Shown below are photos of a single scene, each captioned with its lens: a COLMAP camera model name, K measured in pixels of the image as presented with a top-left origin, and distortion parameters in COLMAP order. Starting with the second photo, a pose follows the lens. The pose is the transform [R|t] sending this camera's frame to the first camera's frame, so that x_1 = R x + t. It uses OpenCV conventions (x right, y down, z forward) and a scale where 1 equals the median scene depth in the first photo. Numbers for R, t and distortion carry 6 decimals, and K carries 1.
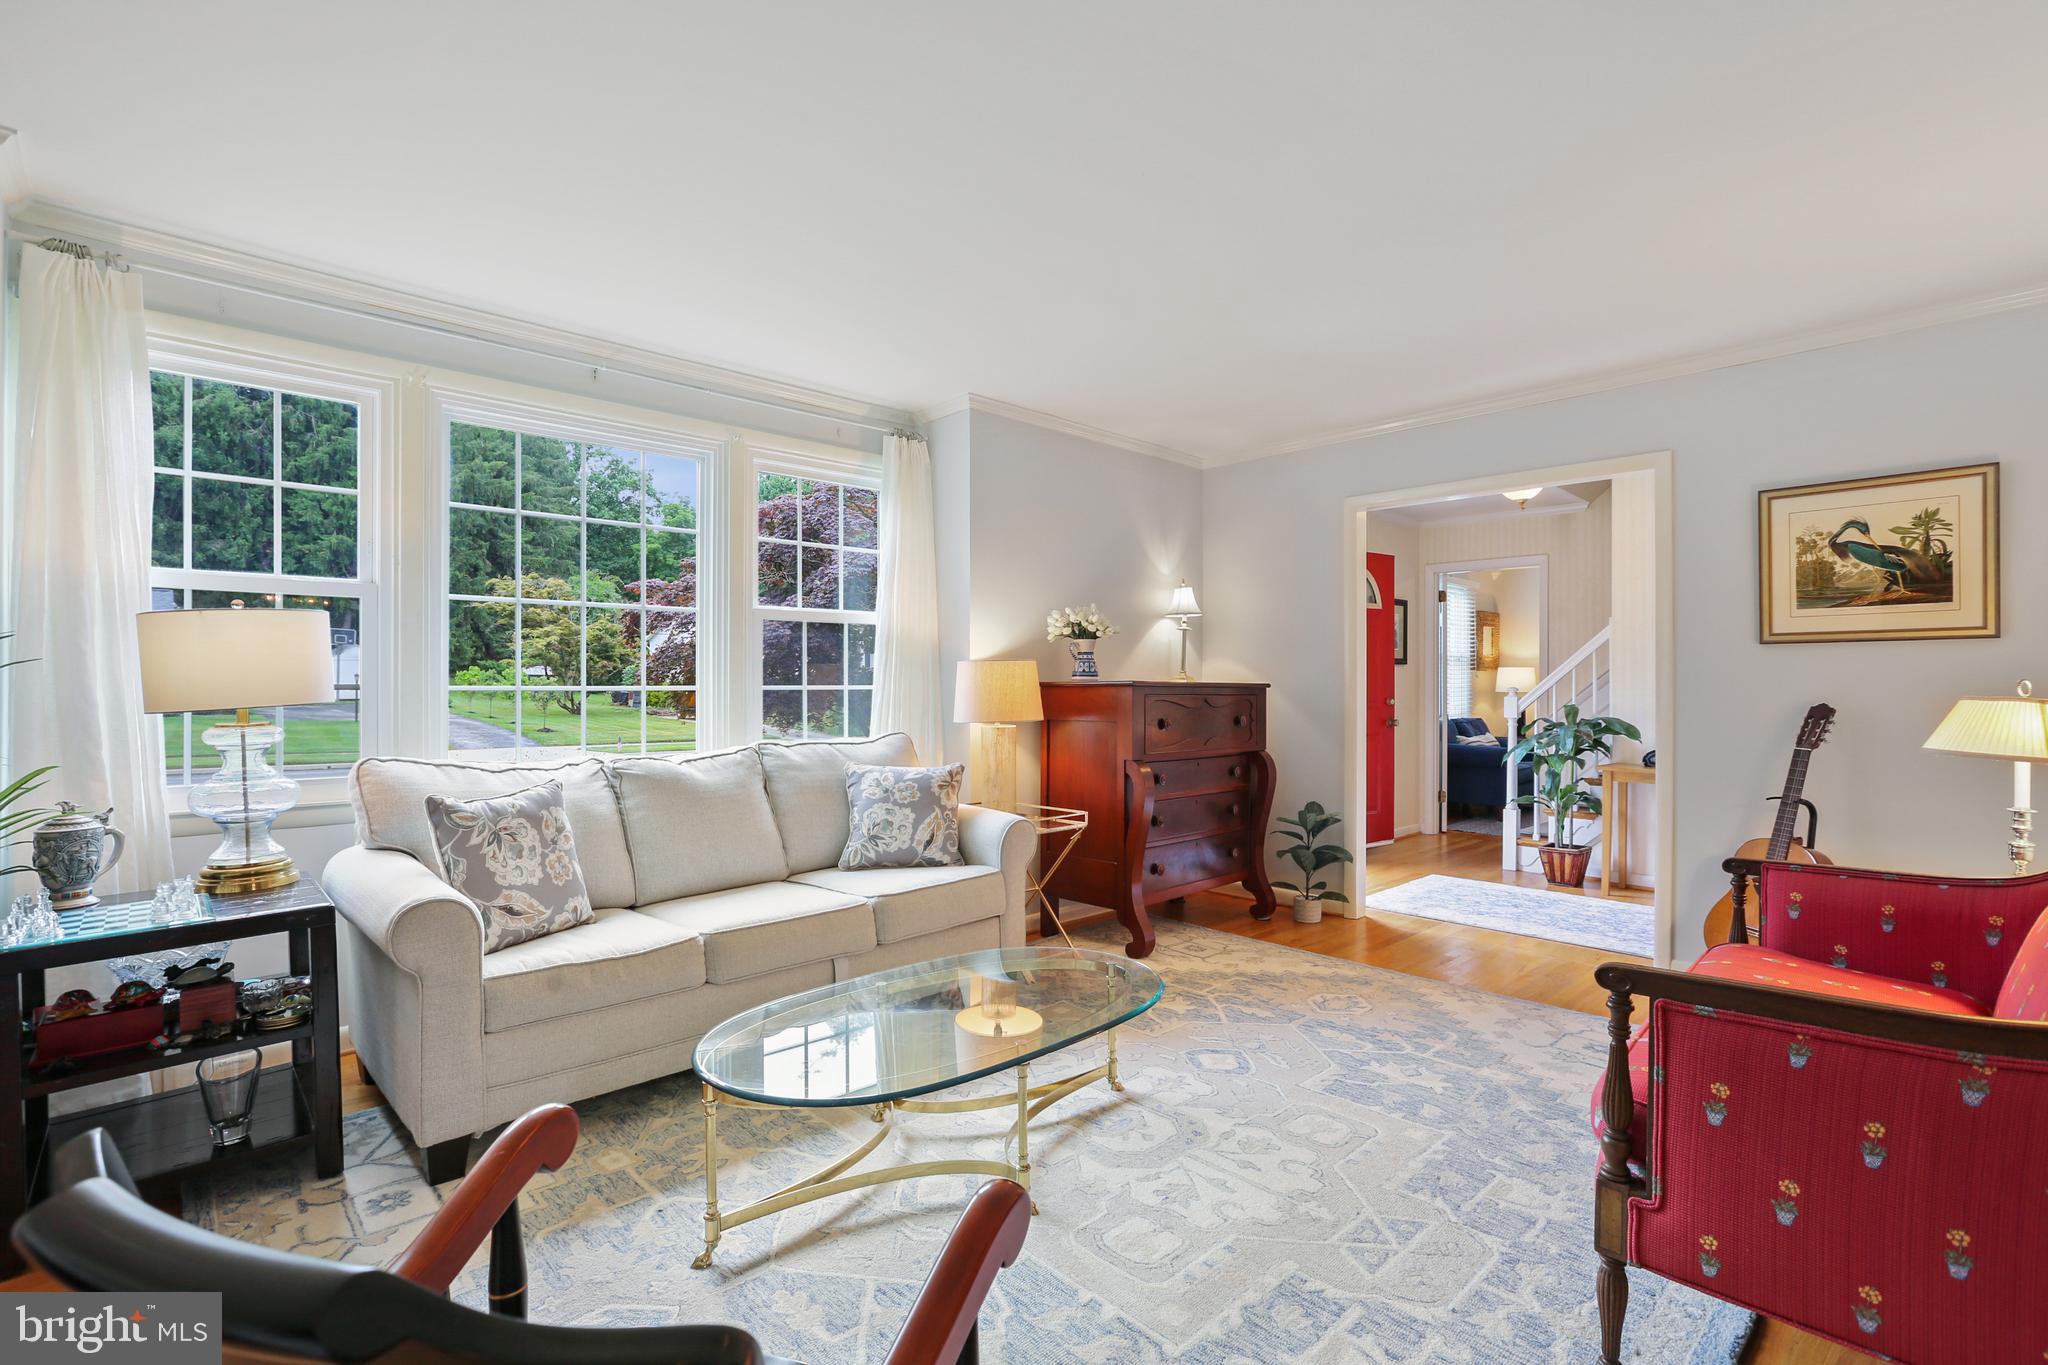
lens RADIAL K [[931.4, 0, 961.6], [0, 931.4, 677.5], [0, 0, 1]] dist [-0.022438, 0.001018]
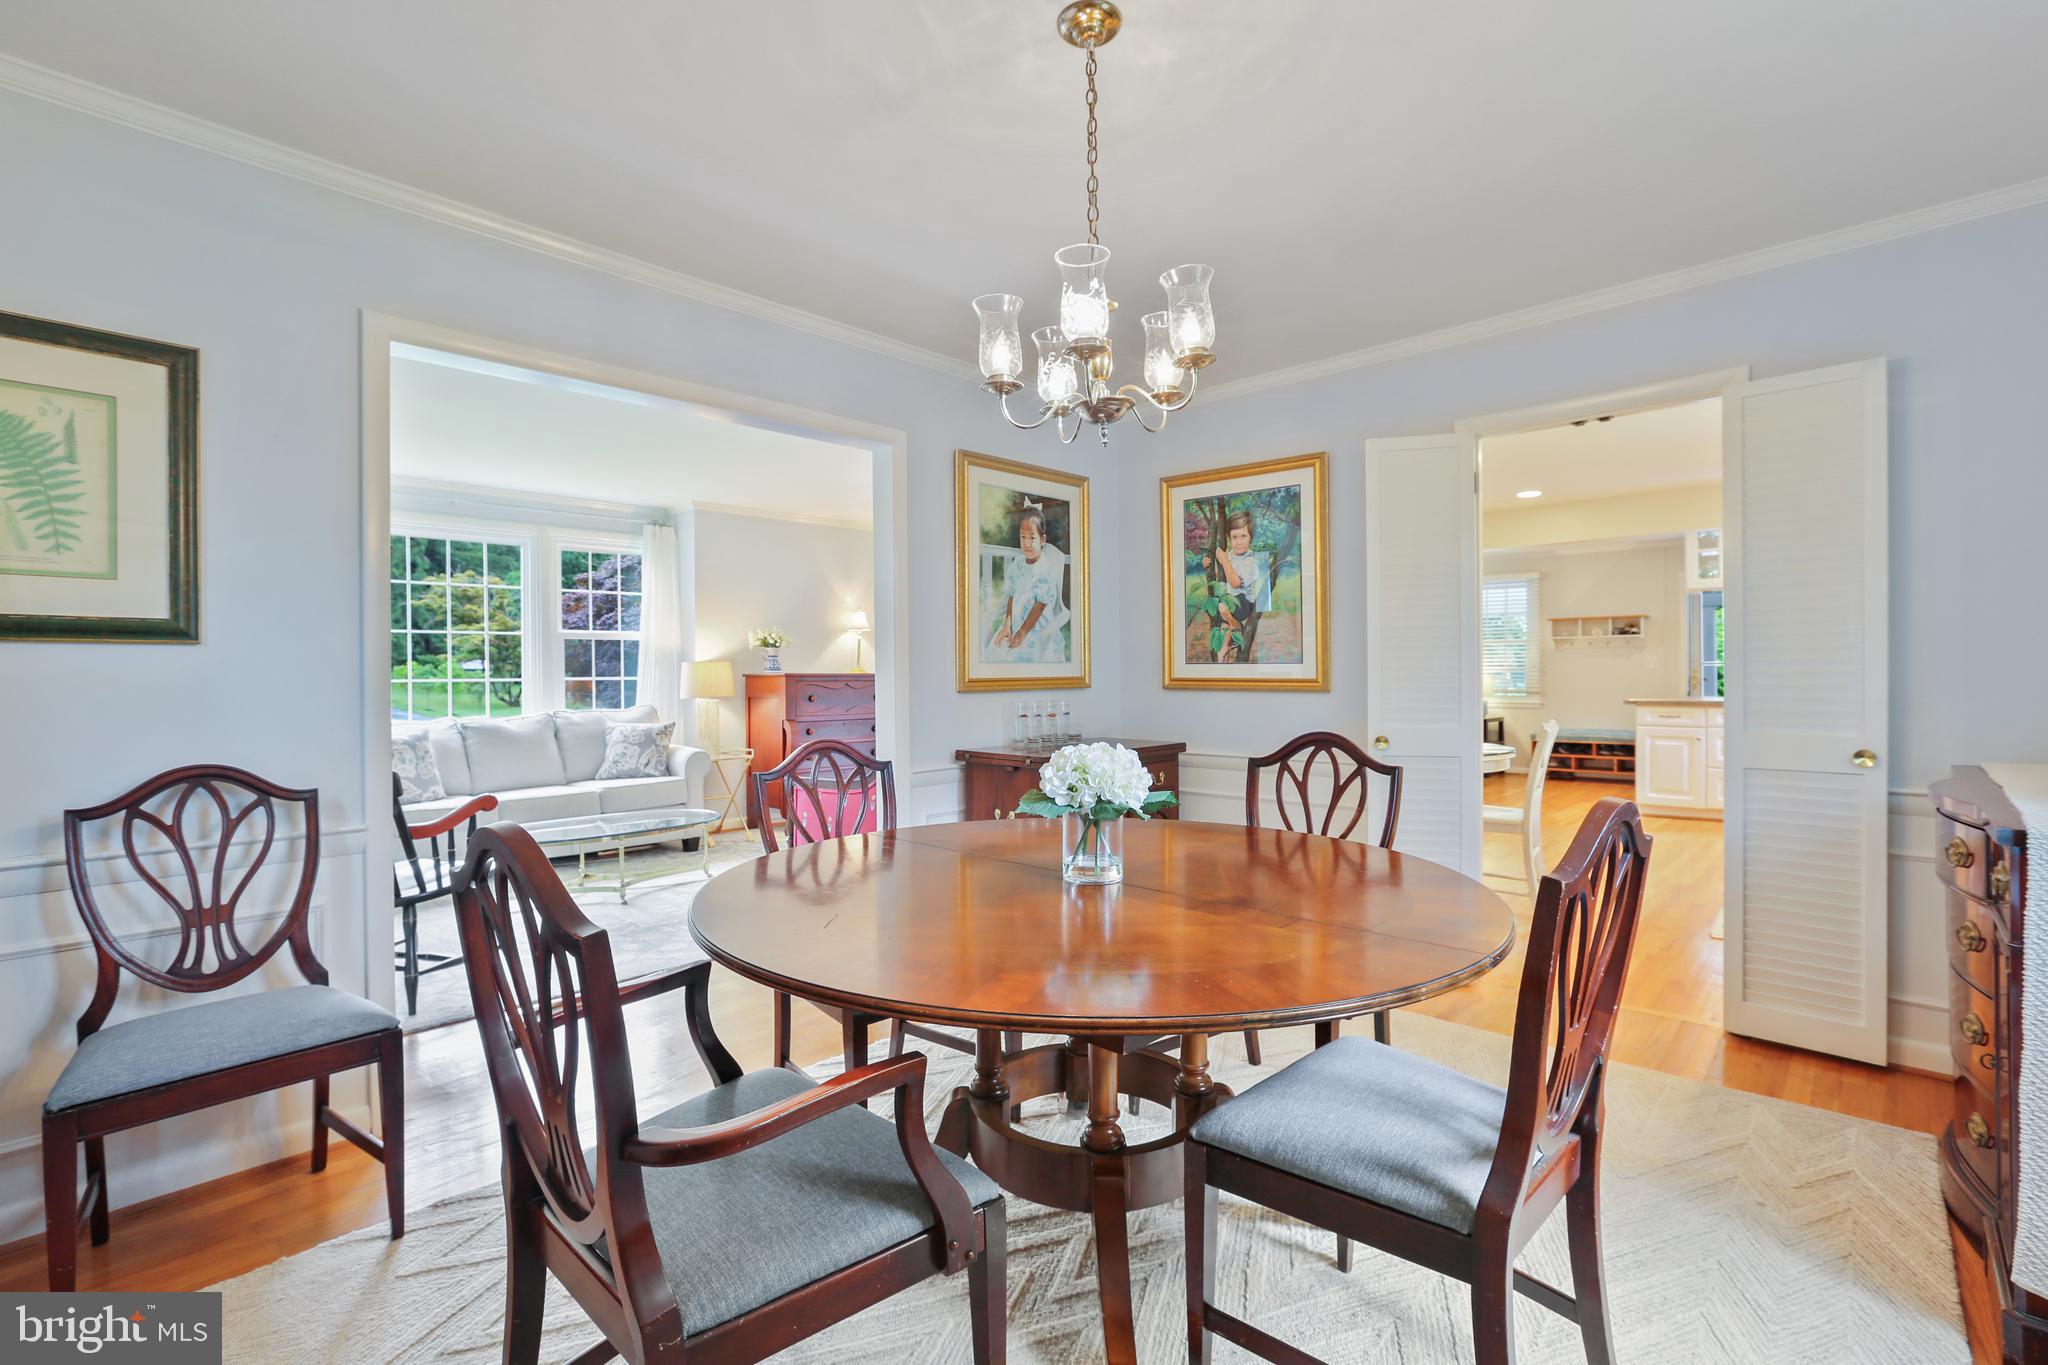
lens RADIAL K [[977.6, 0, 1021.7], [0, 977.6, 667.4], [0, 0, 1]] dist [-0.045385, 0.022166]
pose [[0.997241, -0.009763, 0.073583, 0.535586], [0.009643, 0.999952, 0.001987, -0.006445], [-0.073599, -0.001272, 0.997287, -0.896419]]
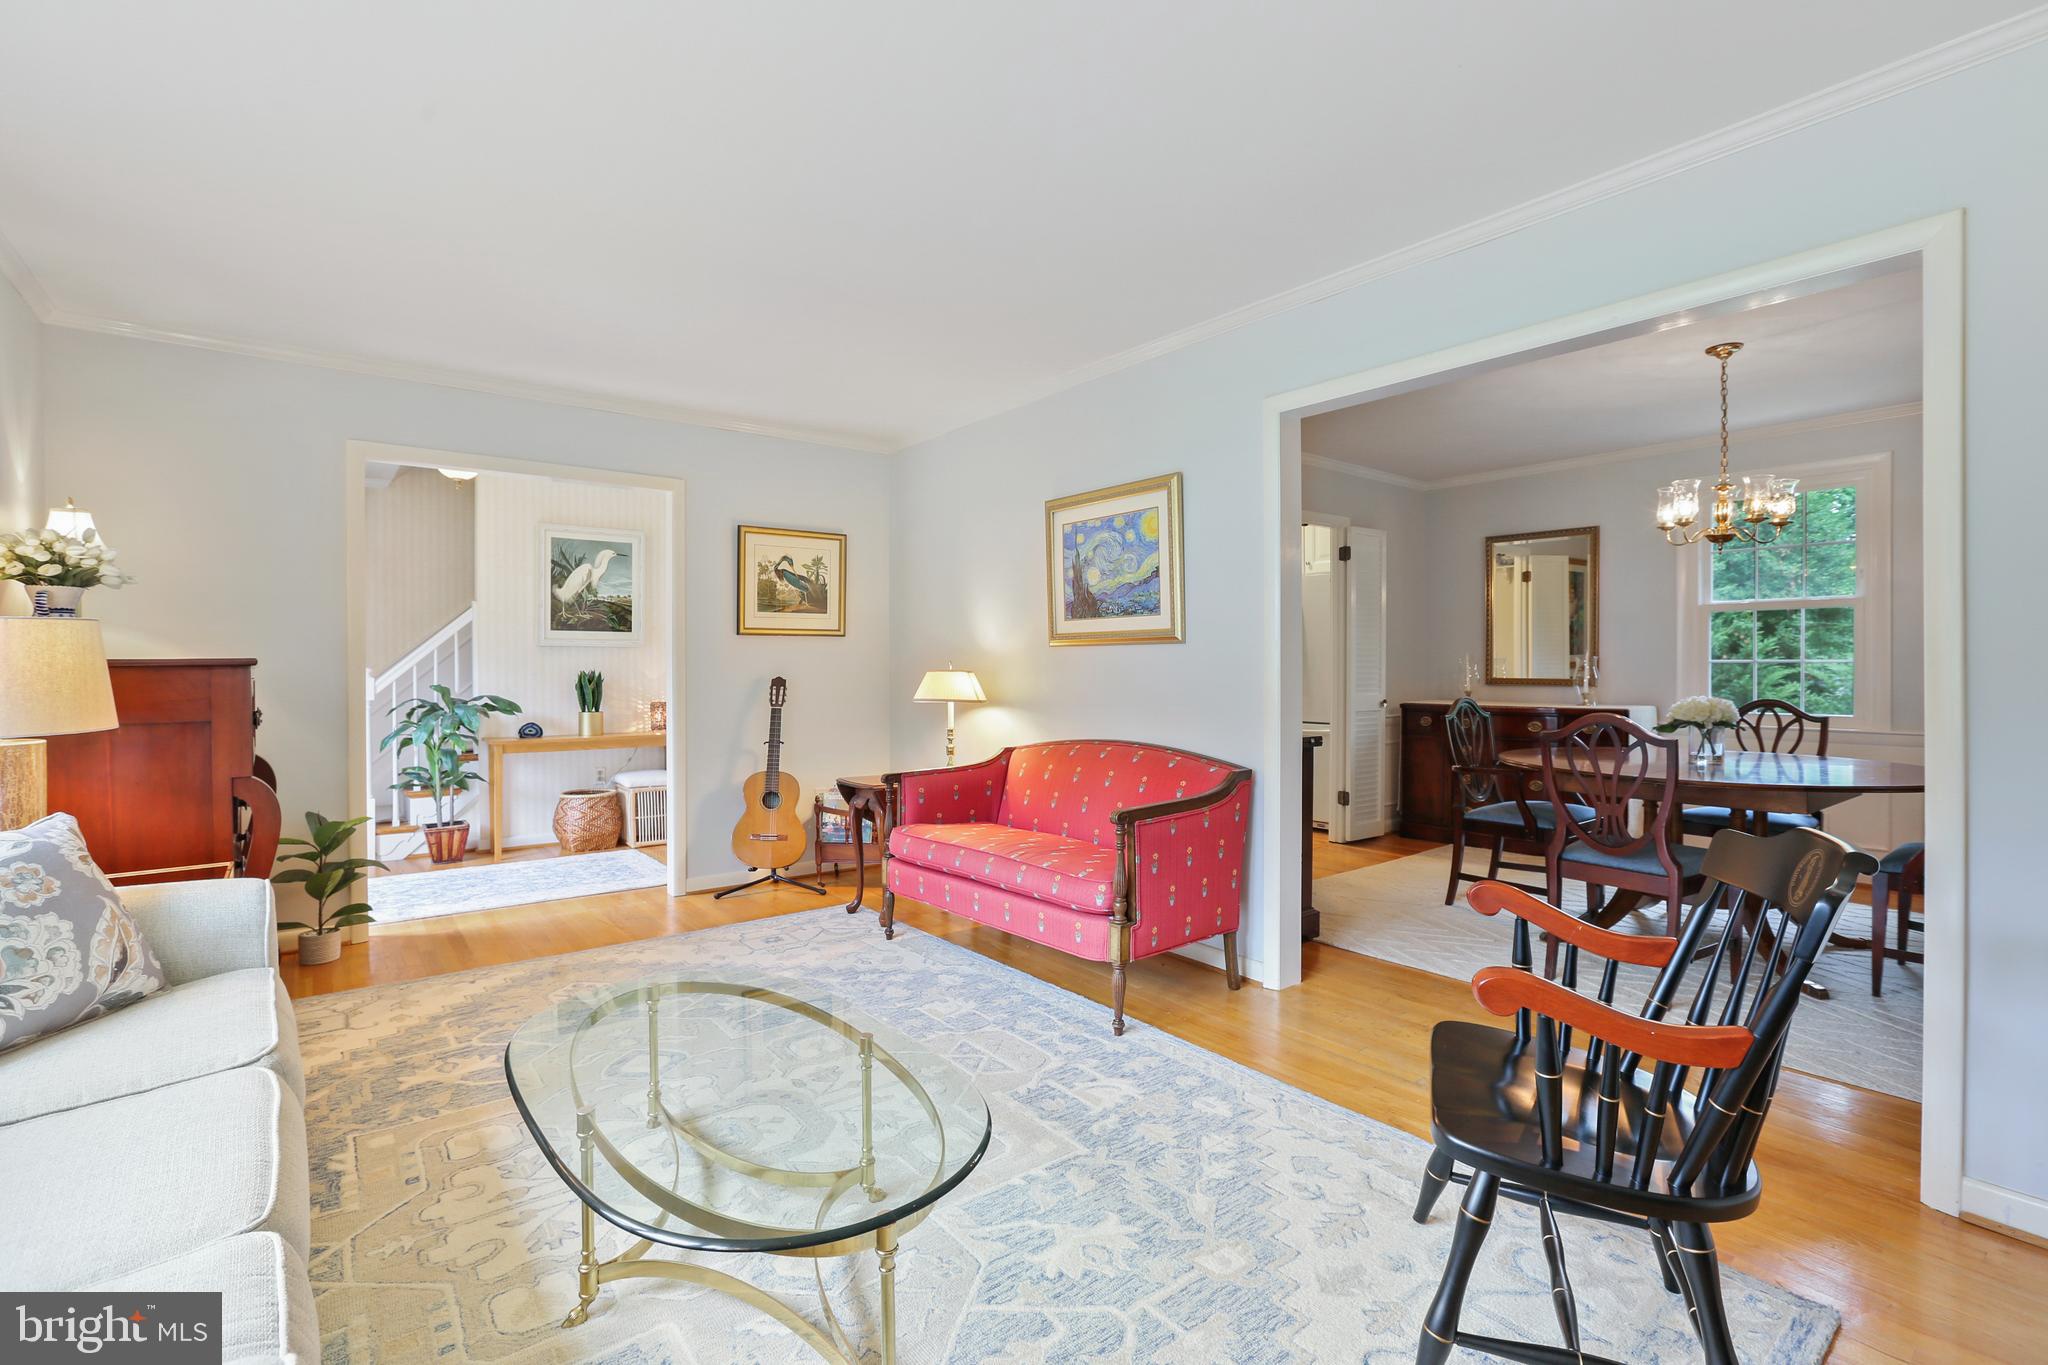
lens RADIAL K [[977.6, 0, 1021.7], [0, 977.6, 667.4], [0, 0, 1]] dist [-0.045385, 0.022166]
pose [[0.033287, -0.001453, 0.999445, -0.535934], [-0.007090, 0.999973, 0.001690, 0.006565], [-0.999421, -0.007142, 0.033275, 0.467578]]
